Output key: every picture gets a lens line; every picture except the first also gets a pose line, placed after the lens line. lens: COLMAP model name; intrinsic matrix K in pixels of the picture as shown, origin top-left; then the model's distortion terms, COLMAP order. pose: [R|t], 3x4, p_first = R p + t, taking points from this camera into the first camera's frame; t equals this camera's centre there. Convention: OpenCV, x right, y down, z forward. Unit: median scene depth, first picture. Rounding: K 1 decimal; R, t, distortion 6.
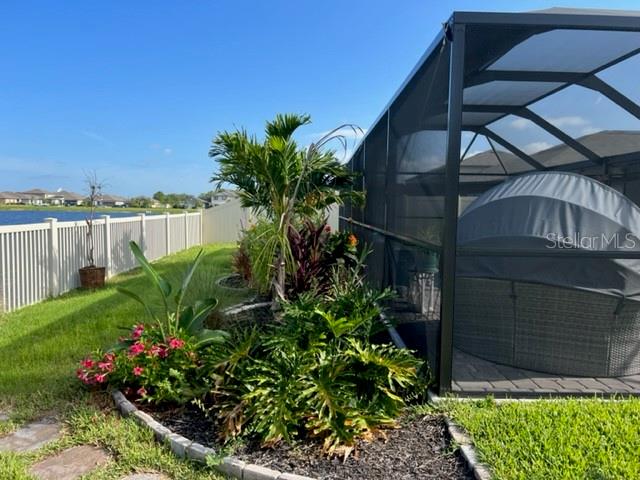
lens RADIAL K [[483.4, 0, 319.8], [0, 483.4, 239.6], [0, 0, 1]] dist [0.029558, -0.029088]
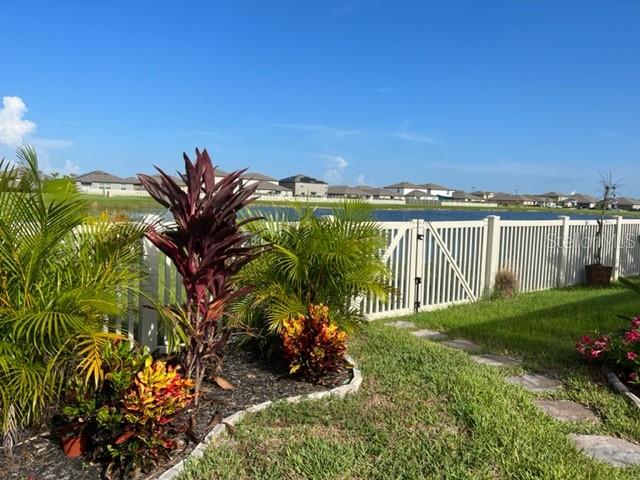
lens RADIAL K [[483.4, 0, 319.2], [0, 483.4, 239.8], [0, 0, 1]] dist [0.029558, -0.029088]
pose [[0.566359, 0.071907, -0.821016, 0.050825], [-0.076603, 0.996467, 0.034430, 0.015950], [0.820591, 0.043393, 0.569866, -0.099378]]
